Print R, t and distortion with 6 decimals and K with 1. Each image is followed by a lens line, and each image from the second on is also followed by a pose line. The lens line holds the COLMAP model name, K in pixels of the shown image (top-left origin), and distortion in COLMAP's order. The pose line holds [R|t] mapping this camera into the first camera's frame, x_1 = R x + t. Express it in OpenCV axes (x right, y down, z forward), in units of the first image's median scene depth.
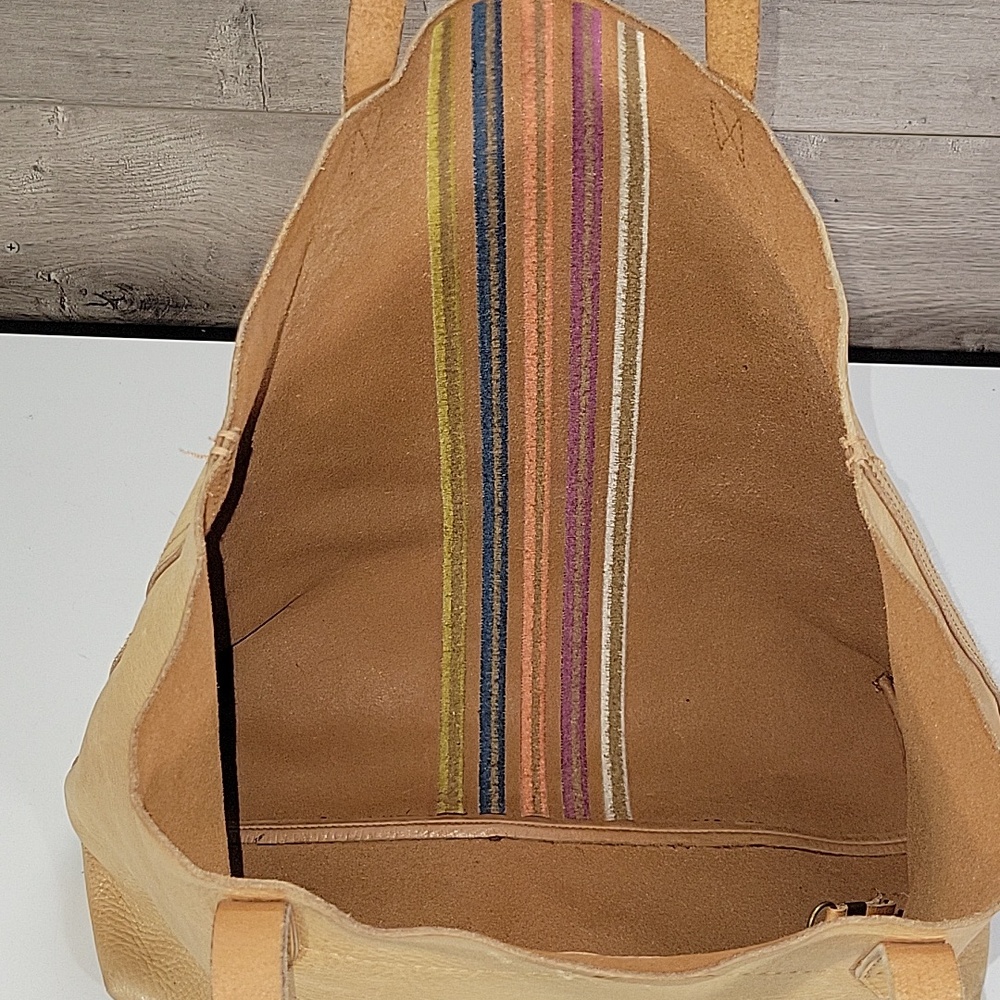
lens RADIAL K [[1672.0, 0, 505.0], [0, 1672.0, 454.0], [0, 0, 1]] dist [0.023231, 0.000000]
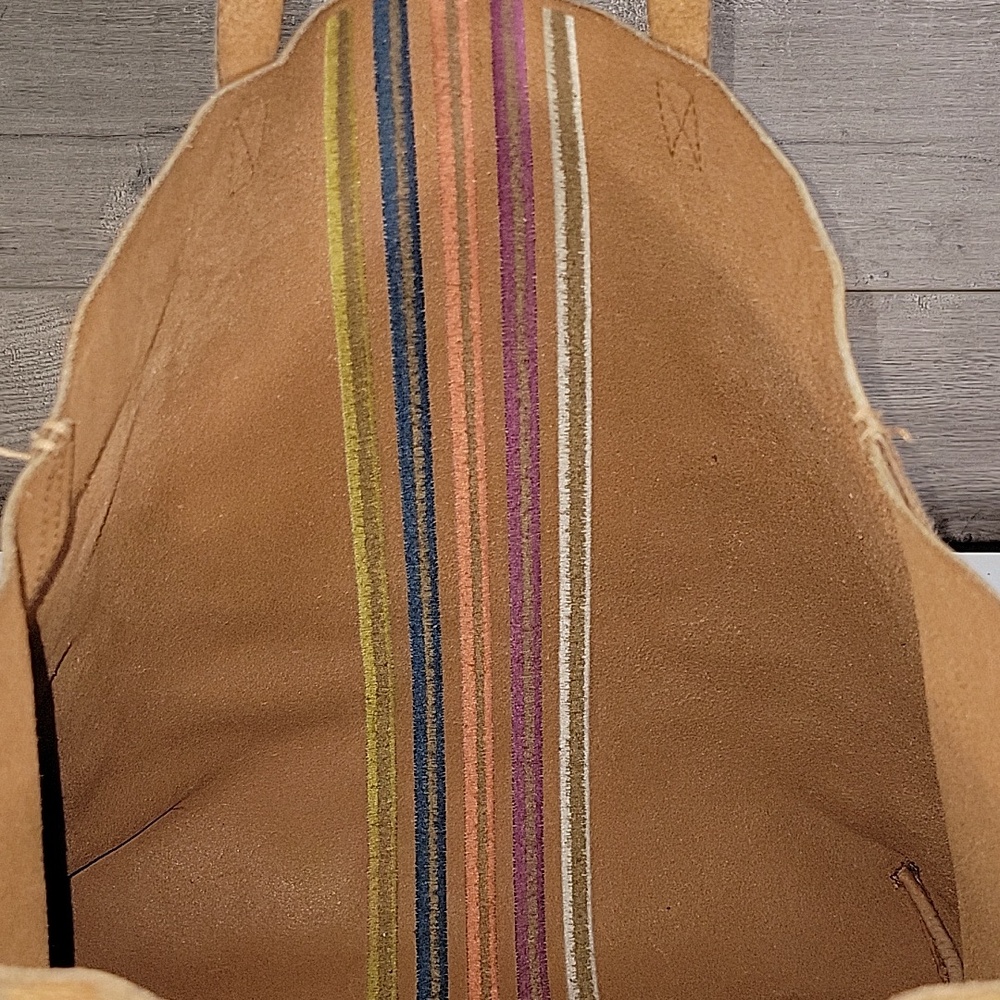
lens RADIAL K [[1672.0, 0, 492.8], [0, 1672.0, 476.1], [0, 0, 1]] dist [0.023231, 0.000000]
pose [[0.999141, -0.032533, 0.025674, 0.008969], [0.037188, 0.977232, -0.208891, 0.112708], [-0.018294, 0.209666, 0.977602, 0.158446]]
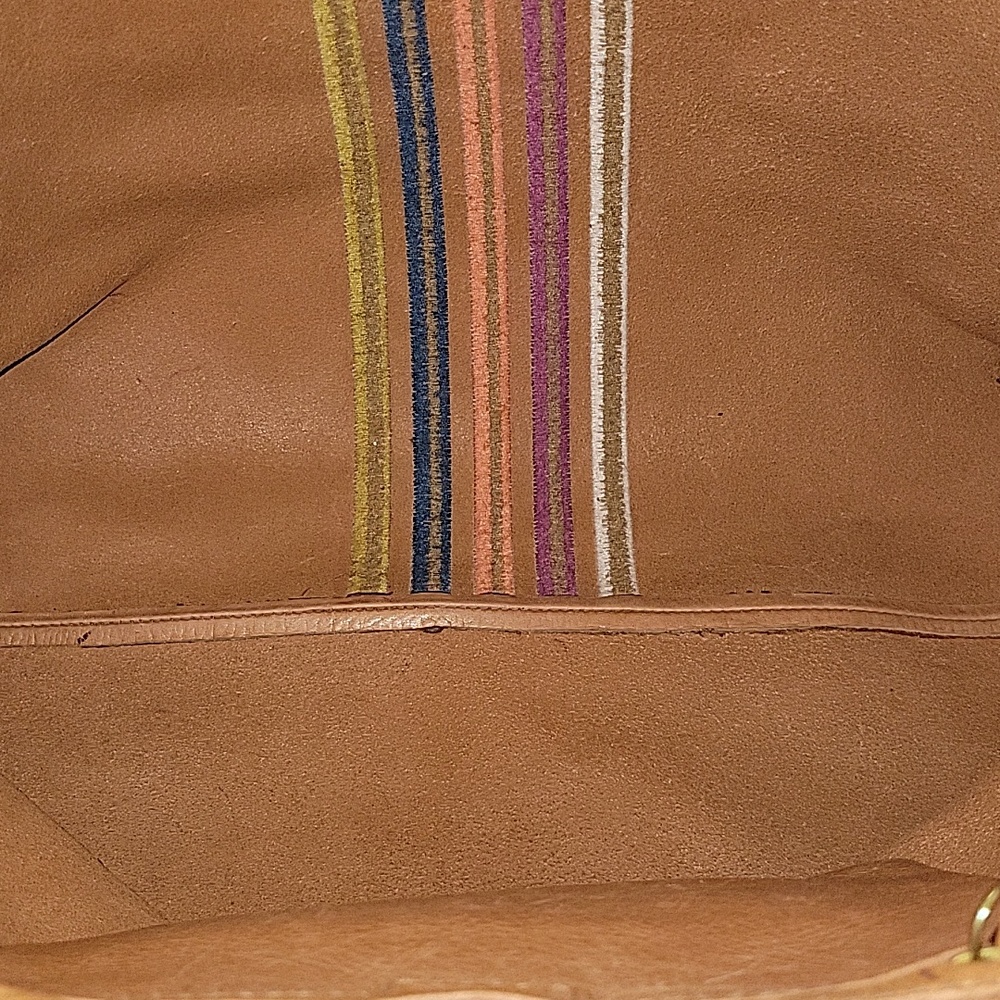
lens RADIAL K [[1672.0, 0, 510.3], [0, 1672.0, 452.1], [0, 0, 1]] dist [0.023231, 0.000000]
pose [[0.999364, -0.028870, -0.020931, 0.039707], [0.032190, 0.982927, 0.181161, 0.038578], [0.015343, -0.181719, 0.983231, 0.344814]]
